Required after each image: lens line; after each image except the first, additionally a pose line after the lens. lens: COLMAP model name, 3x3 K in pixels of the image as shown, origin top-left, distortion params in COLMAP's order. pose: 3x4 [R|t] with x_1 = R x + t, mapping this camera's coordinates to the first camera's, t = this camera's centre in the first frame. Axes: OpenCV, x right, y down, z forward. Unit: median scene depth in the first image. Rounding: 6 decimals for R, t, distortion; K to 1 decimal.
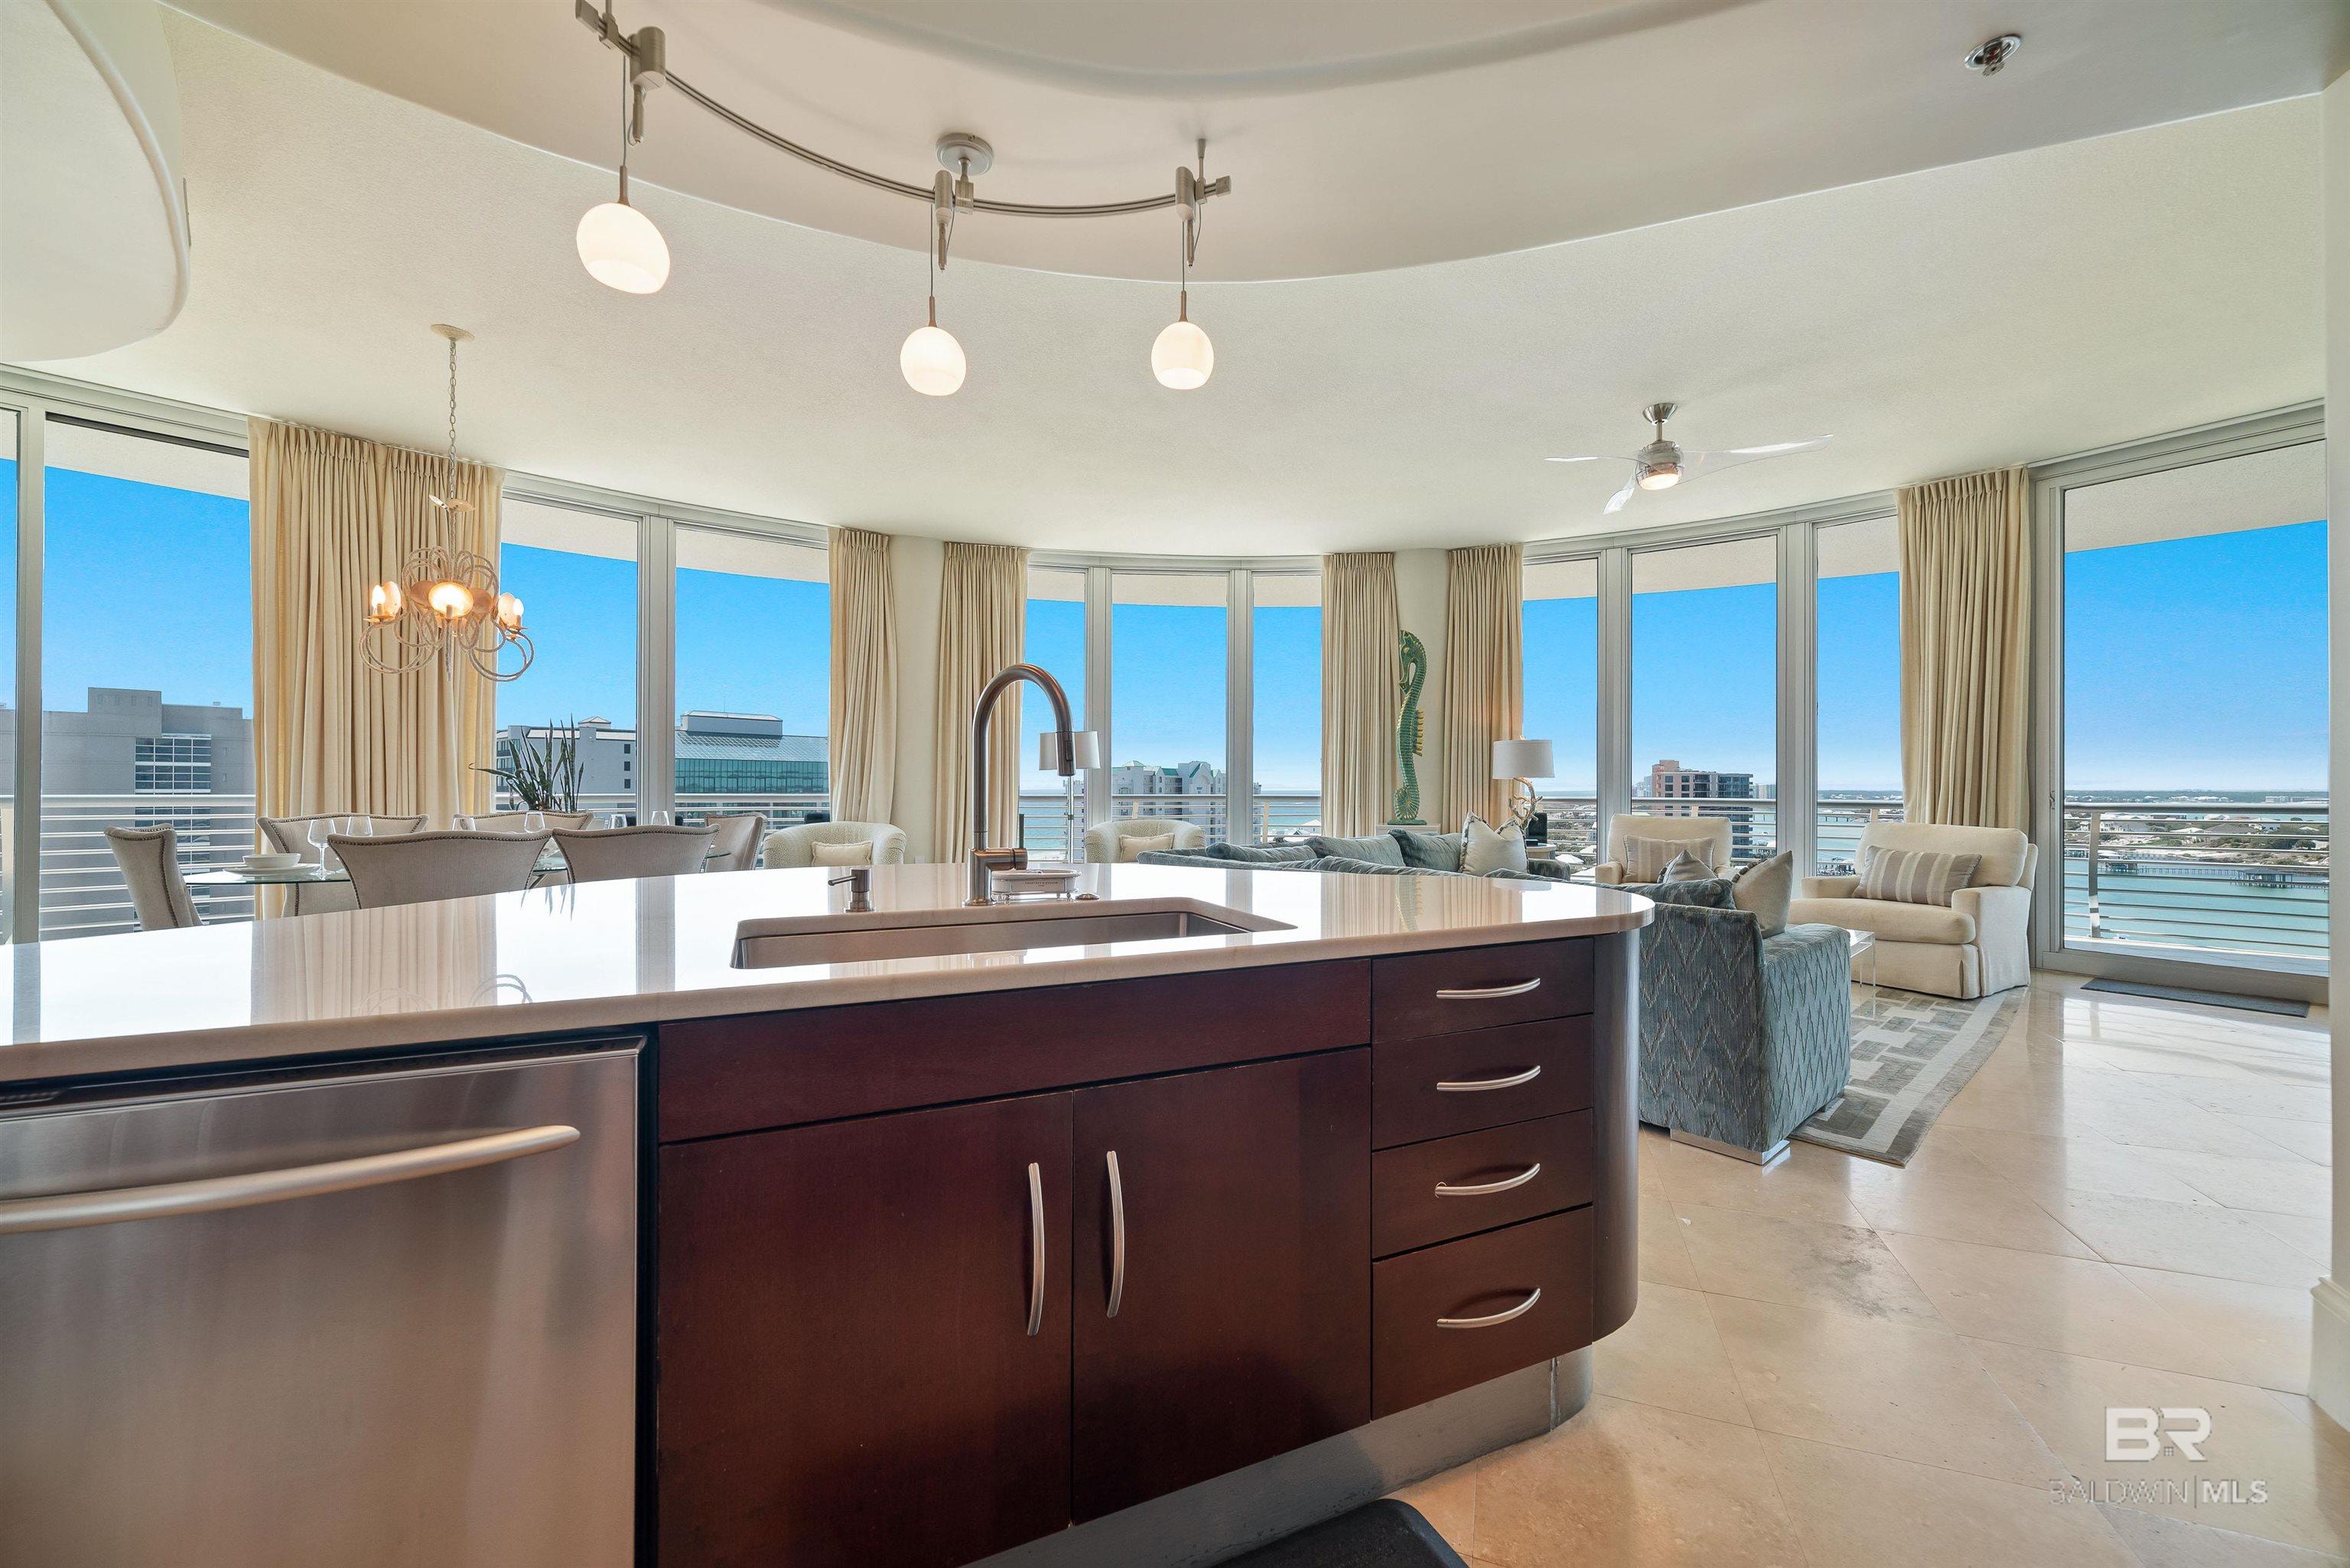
lens RADIAL K [[906.9, 0, 1167.5], [0, 906.9, 790.7], [0, 0, 1]] dist [-0.000776, 0.000096]
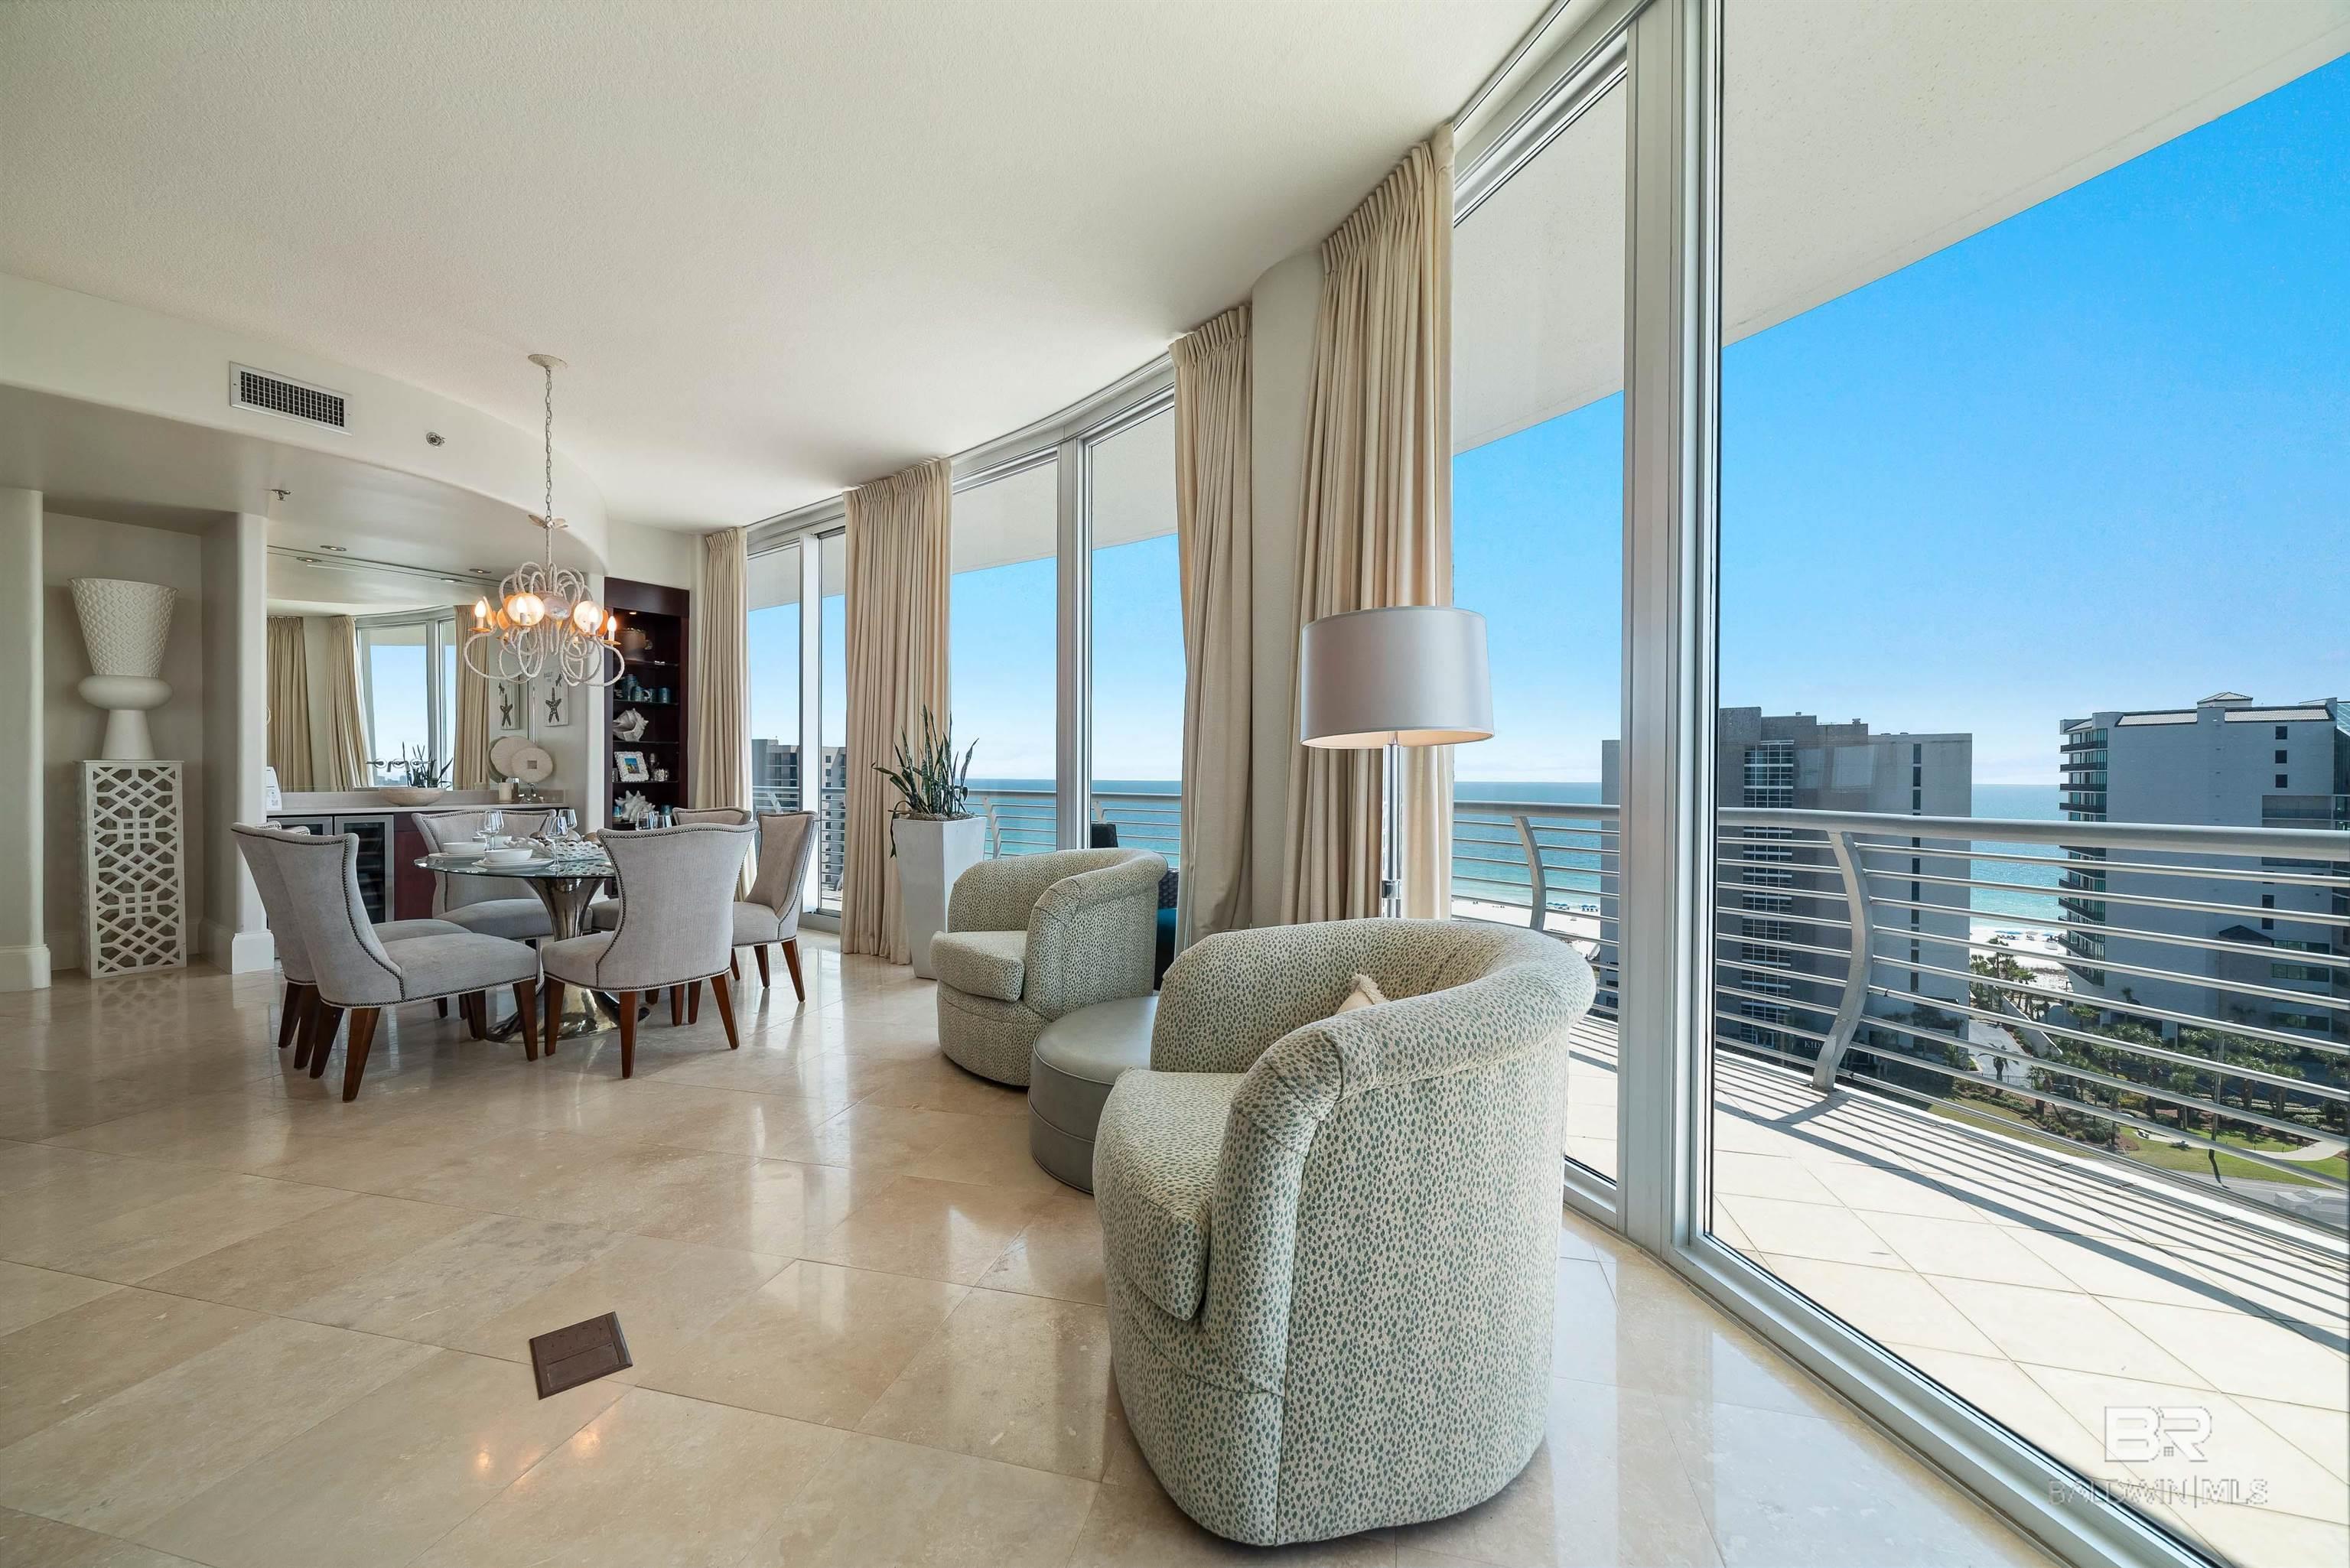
lens RADIAL K [[895.1, 0, 1175.0], [0, 895.1, 784.0], [0, 0, 1]] dist [0.001633, 0.000503]
pose [[0.115715, 0.000002, -0.993282, 0.199936], [-0.005388, 0.999985, -0.000626, -0.005441], [0.993268, 0.005424, 0.115713, 0.877139]]
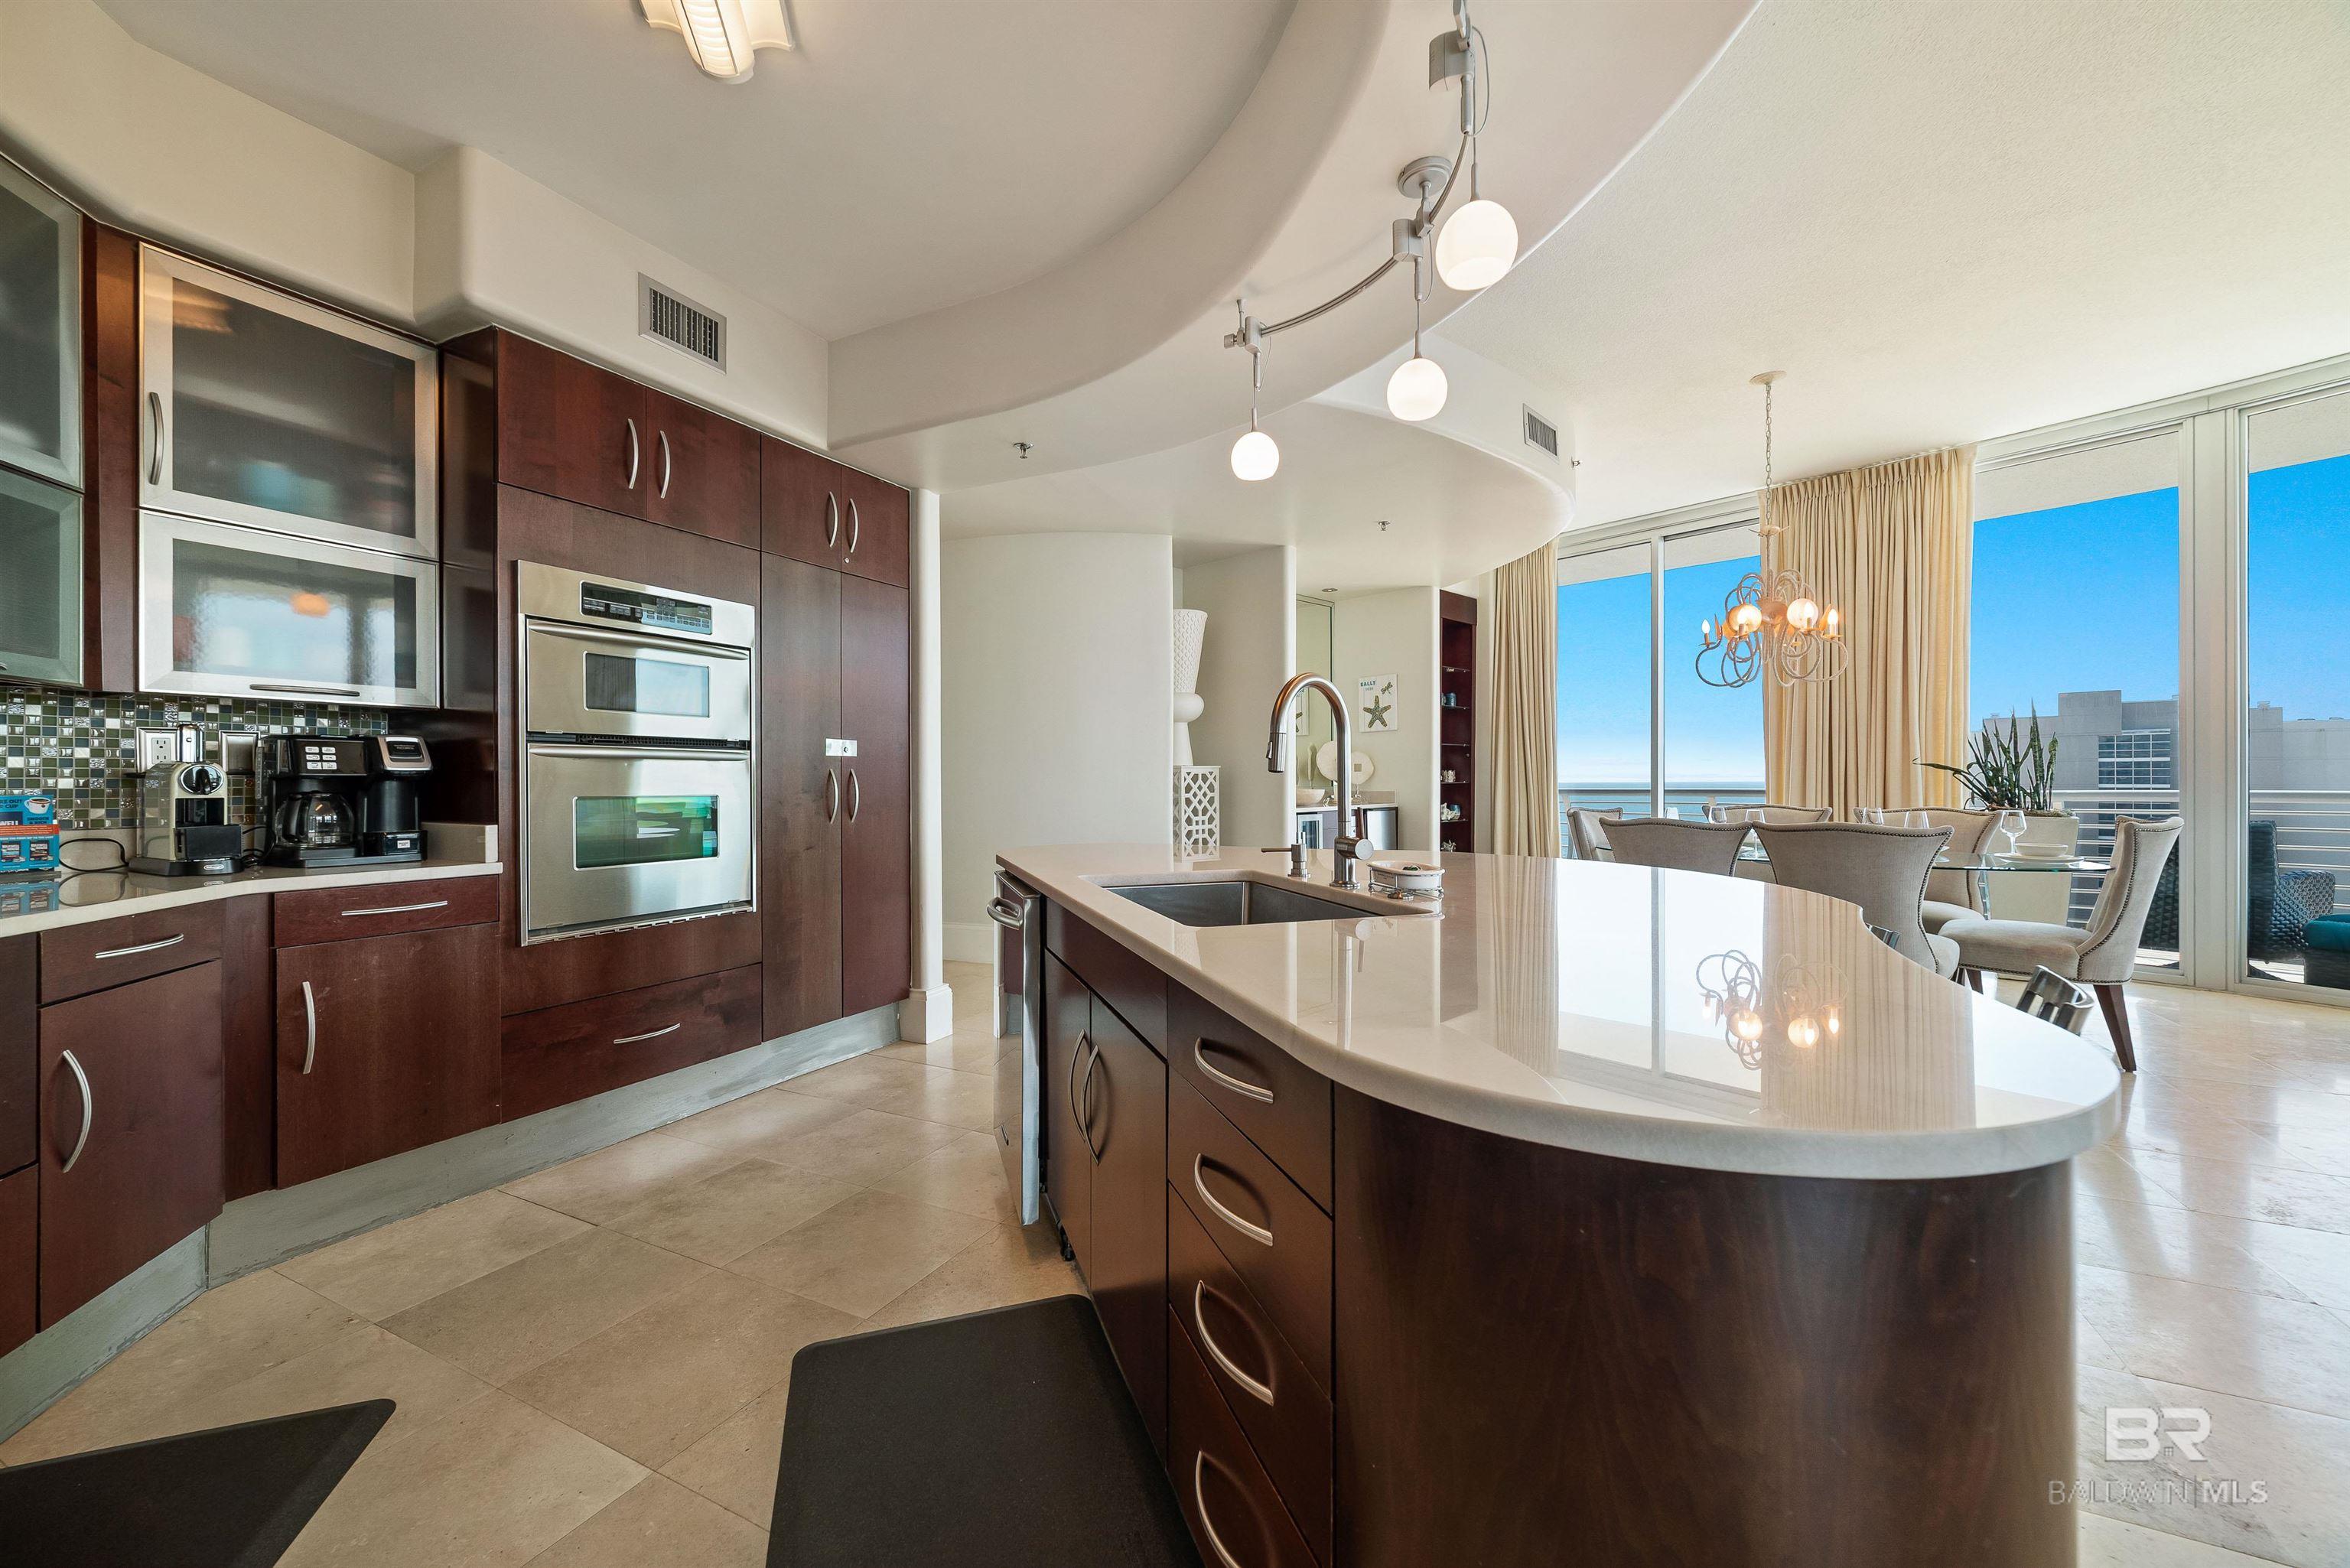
lens RADIAL K [[895.1, 0, 1175.0], [0, 895.1, 784.0], [0, 0, 1]] dist [0.001633, 0.000503]
pose [[-0.098750, -0.003307, -0.995107, 0.215267], [0.001511, 0.999993, -0.003473, -0.001027], [0.995111, -0.001847, -0.098745, 0.218148]]
